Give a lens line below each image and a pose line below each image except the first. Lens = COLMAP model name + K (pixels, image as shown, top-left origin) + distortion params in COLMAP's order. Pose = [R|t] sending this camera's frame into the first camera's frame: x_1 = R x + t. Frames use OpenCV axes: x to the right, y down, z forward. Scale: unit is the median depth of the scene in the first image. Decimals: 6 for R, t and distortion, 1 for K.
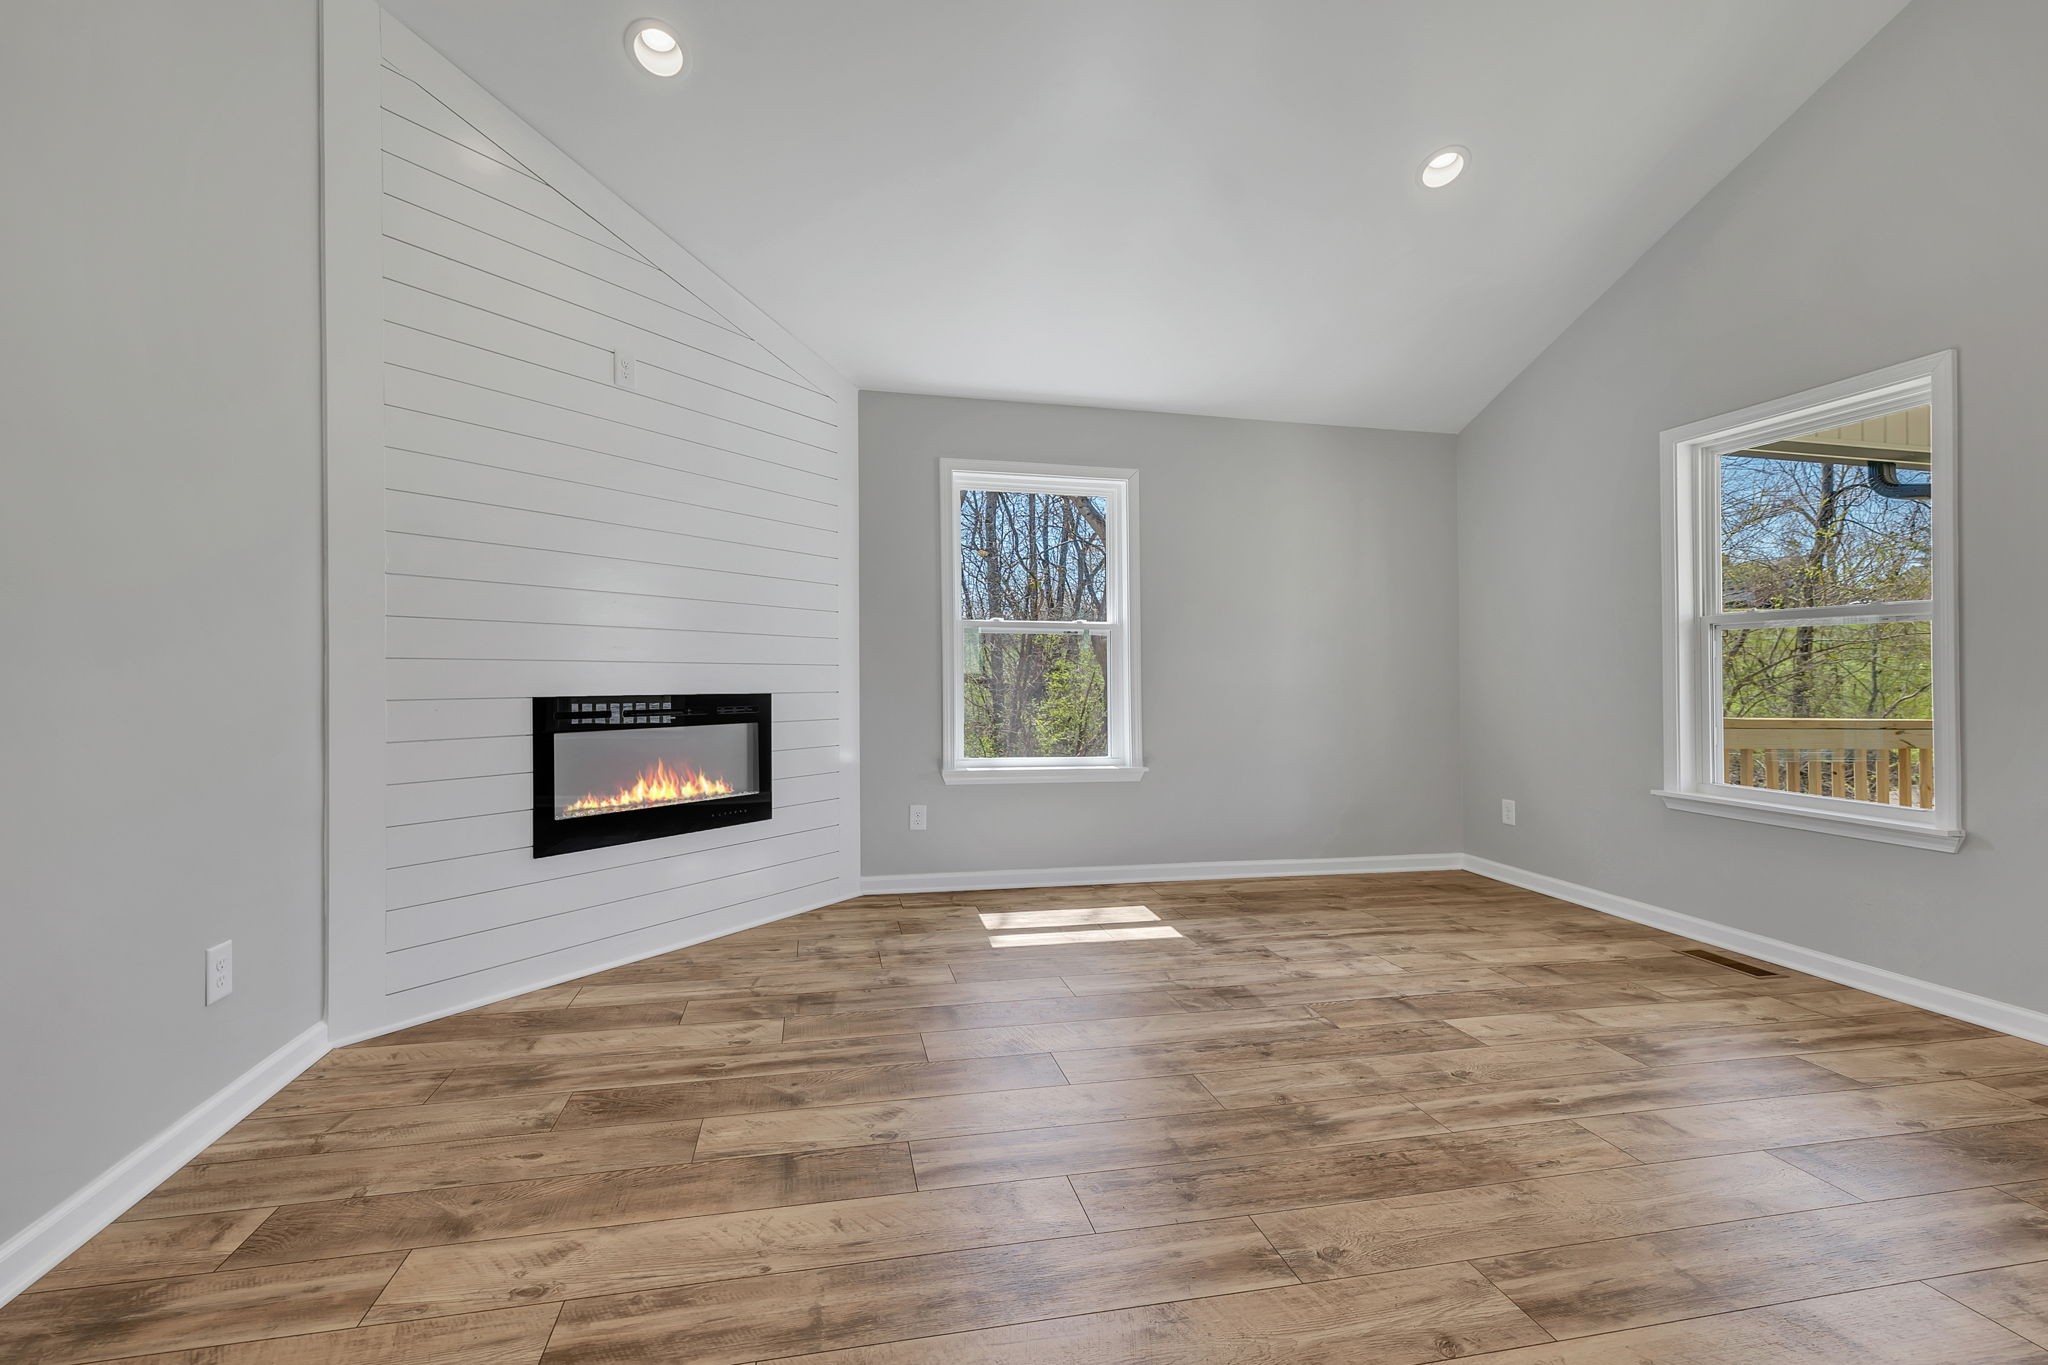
lens RADIAL K [[910.3, 0, 1024.6], [0, 910.3, 678.6], [0, 0, 1]] dist [0.008563, -0.002030]
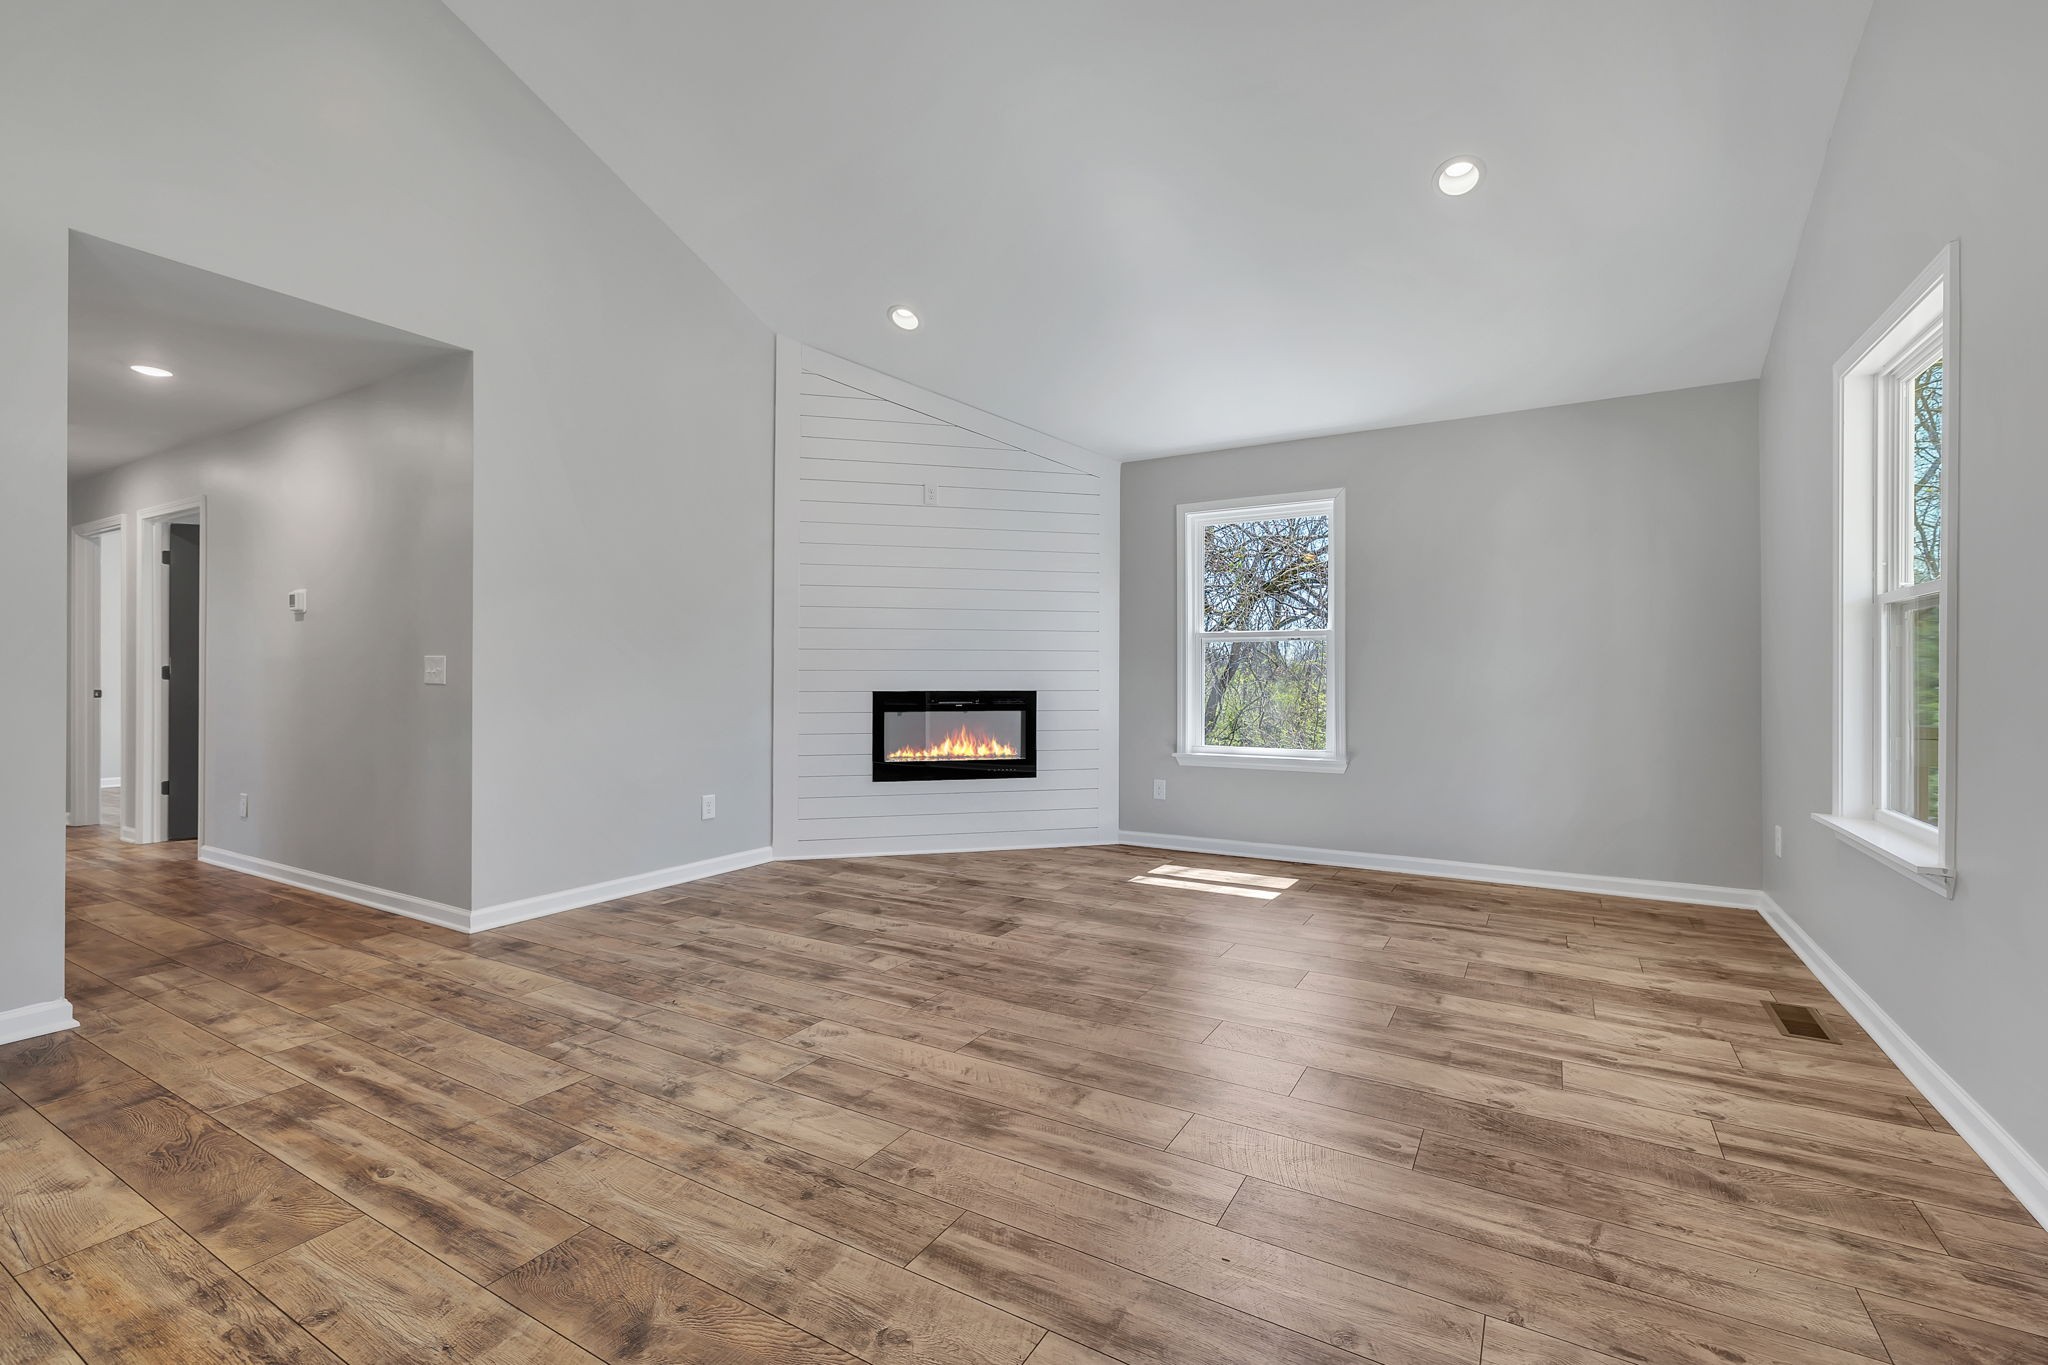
lens RADIAL K [[910.3, 0, 1027.4], [0, 910.3, 681.7], [0, 0, 1]] dist [0.008563, -0.002030]
pose [[0.726915, -0.002443, -0.686723, 0.905624], [0.000820, 0.999996, -0.002690, 0.006456], [0.686727, 0.001393, 0.726914, -0.086762]]
